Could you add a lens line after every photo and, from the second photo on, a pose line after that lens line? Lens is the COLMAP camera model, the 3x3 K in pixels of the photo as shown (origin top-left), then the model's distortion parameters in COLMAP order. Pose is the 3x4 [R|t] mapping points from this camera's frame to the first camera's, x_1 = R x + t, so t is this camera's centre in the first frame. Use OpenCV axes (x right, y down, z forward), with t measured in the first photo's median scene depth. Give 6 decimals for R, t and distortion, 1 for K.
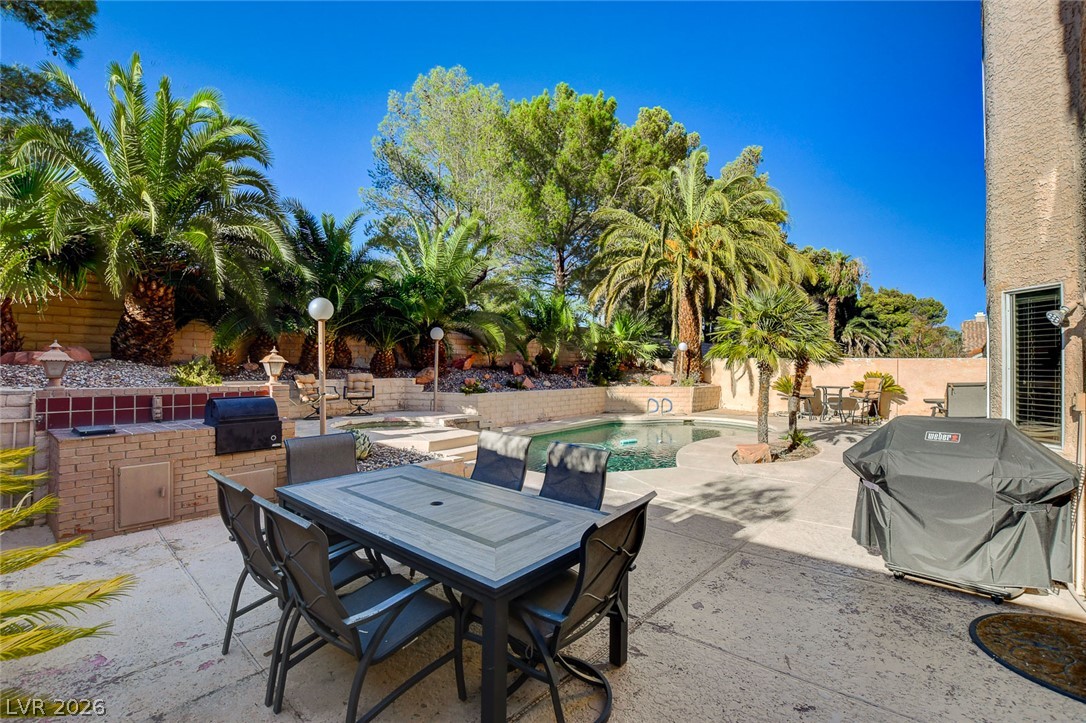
lens RADIAL K [[475.8, 0, 540.3], [0, 475.8, 359.8], [0, 0, 1]] dist [-0.036540, 0.006569]
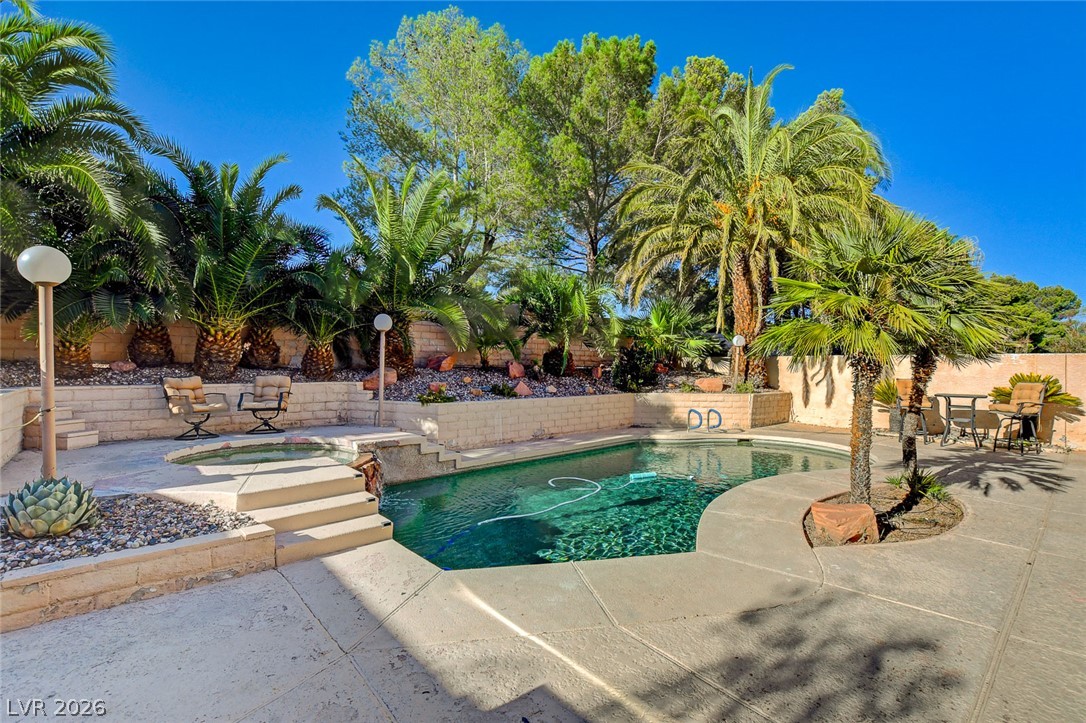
lens RADIAL K [[482.5, 0, 537.7], [0, 482.5, 357.9], [0, 0, 1]] dist [-0.039438, 0.006812]
pose [[0.990852, -0.004524, -0.134876, 0.100708], [0.003412, 0.999958, -0.008470, 0.006287], [0.134908, 0.007932, 0.990826, 0.233489]]
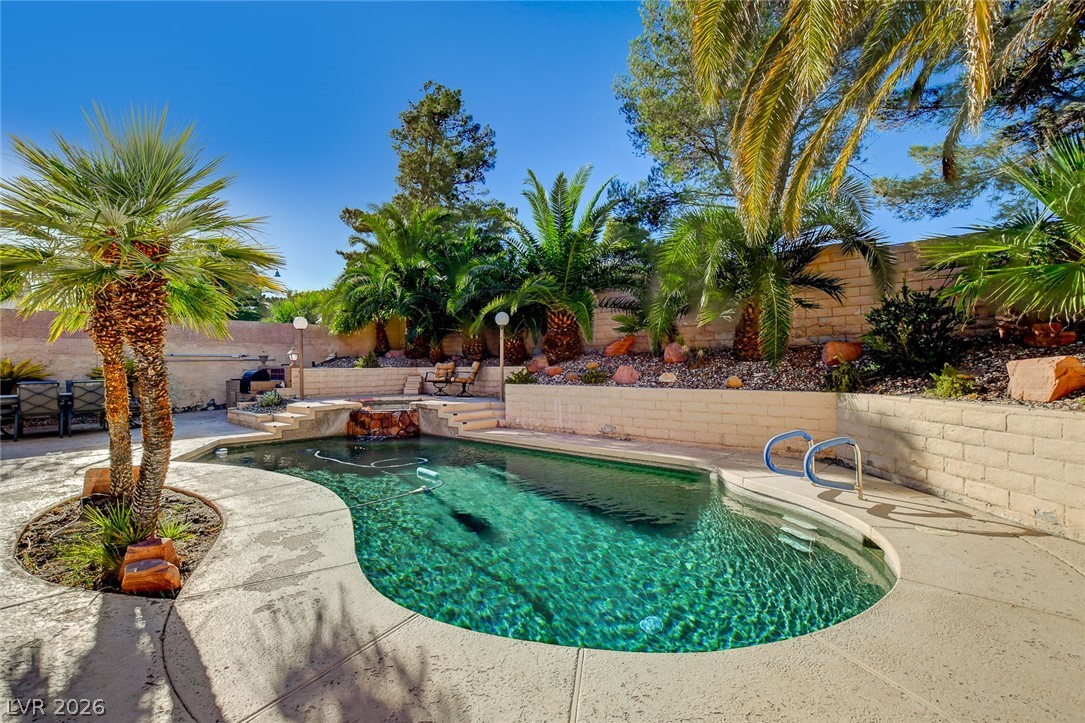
lens RADIAL K [[475.4, 0, 539.8], [0, 475.4, 359.8], [0, 0, 1]] dist [-0.036540, 0.006569]
pose [[-0.035844, -0.021989, -0.999115, 0.587046], [0.019255, 0.999557, -0.022690, 0.040578], [0.999172, -0.020051, -0.035404, 0.899928]]
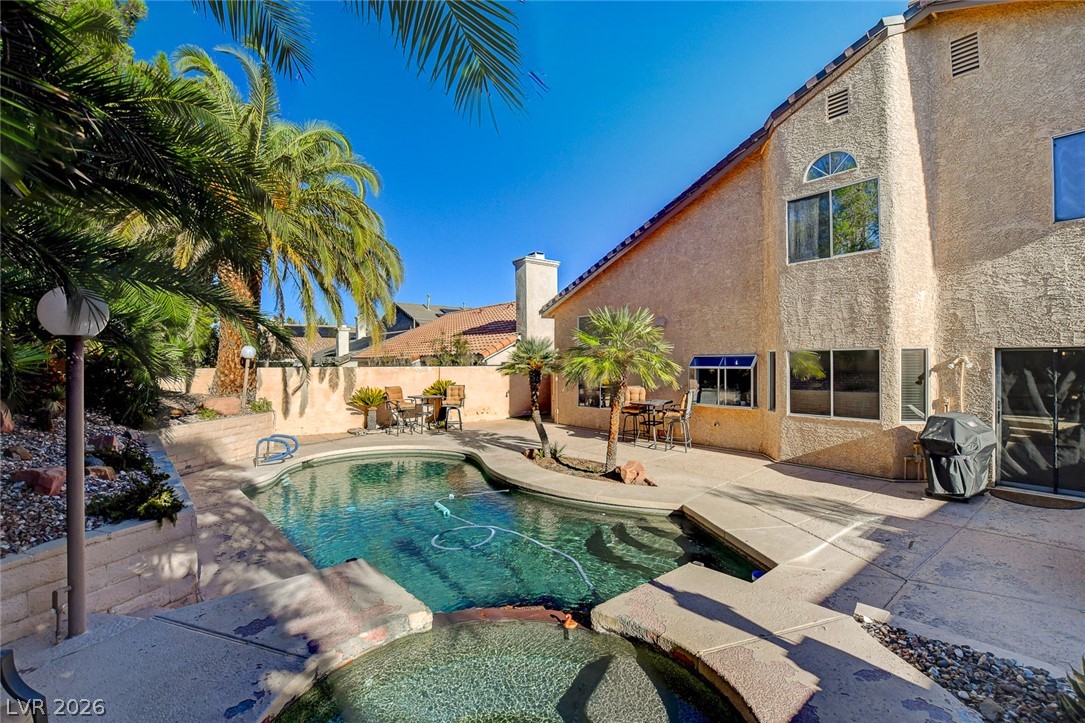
lens RADIAL K [[478.5, 0, 542.5], [0, 478.5, 361.5], [0, 0, 1]] dist [-0.039309, 0.007274]
pose [[0.161850, -0.009037, 0.986774, -0.332656], [-0.004133, 0.999943, 0.009836, -0.027217], [-0.986807, -0.005670, 0.161804, 0.589308]]
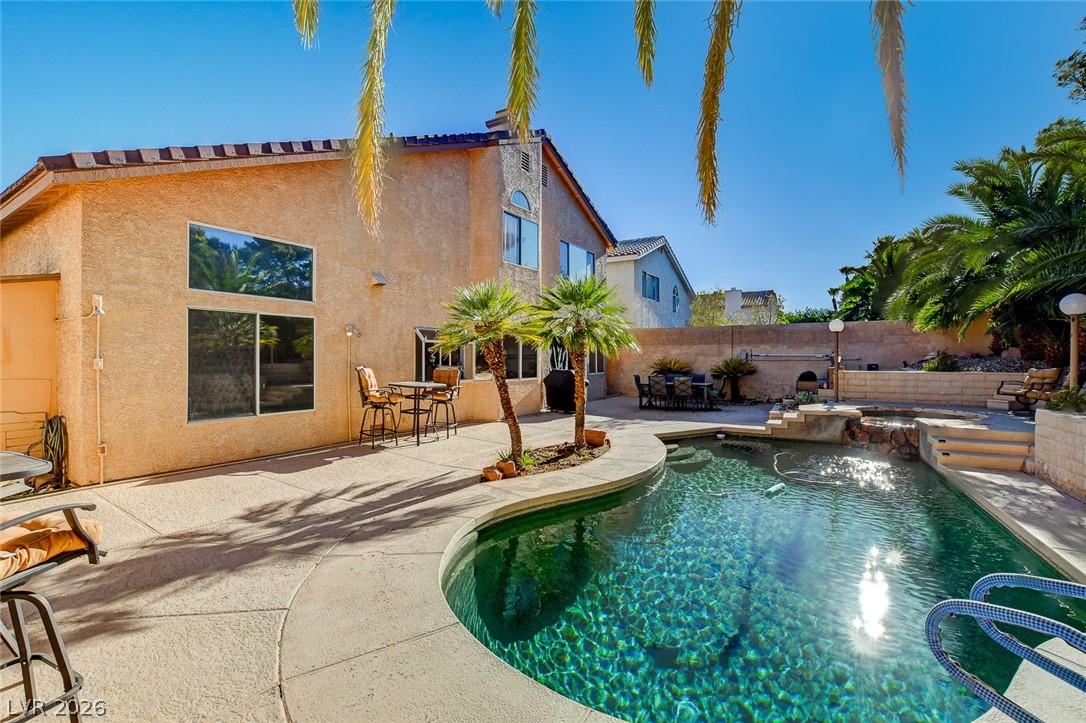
lens RADIAL K [[478.9, 0, 543.0], [0, 478.9, 361.5], [0, 0, 1]] dist [-0.039309, 0.007274]
pose [[-0.982838, -0.008294, -0.184287, 0.438096], [-0.007600, 0.999961, -0.004472, 0.019720], [0.184317, -0.002995, -0.982862, 1.174793]]
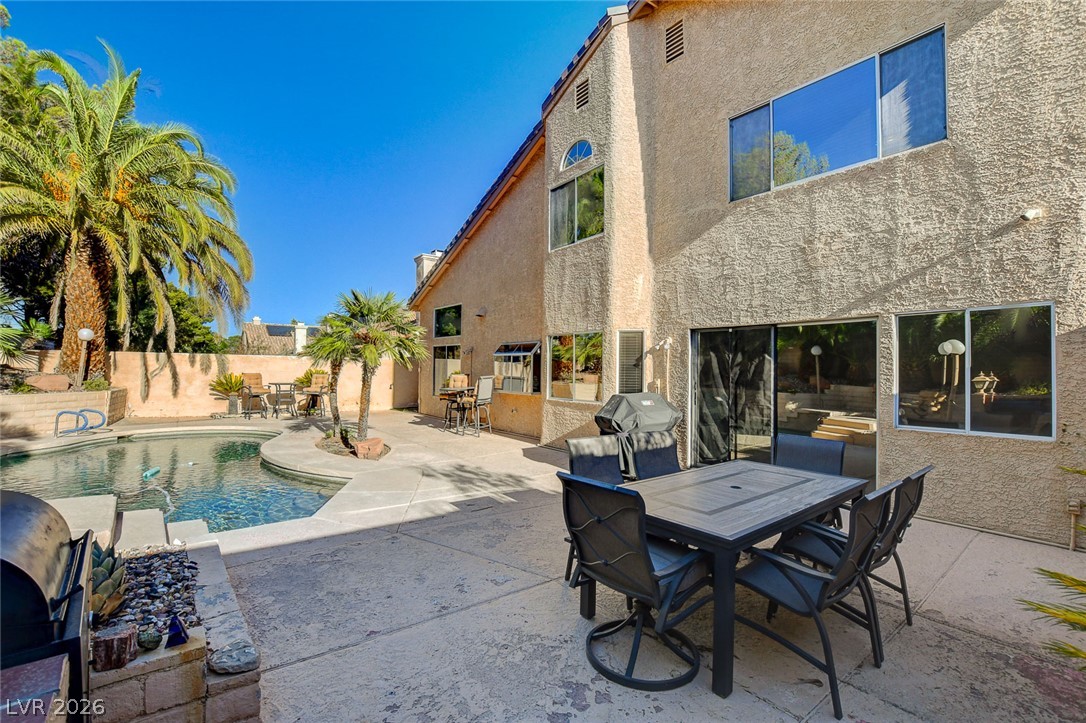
lens RADIAL K [[475.8, 0, 540.3], [0, 475.8, 359.8], [0, 0, 1]] dist [-0.036540, 0.006569]
pose [[0.189497, 0.010620, 0.981824, -0.291321], [-0.020675, 0.999763, -0.006823, 0.000970], [-0.981664, -0.019007, 0.189672, 0.250738]]
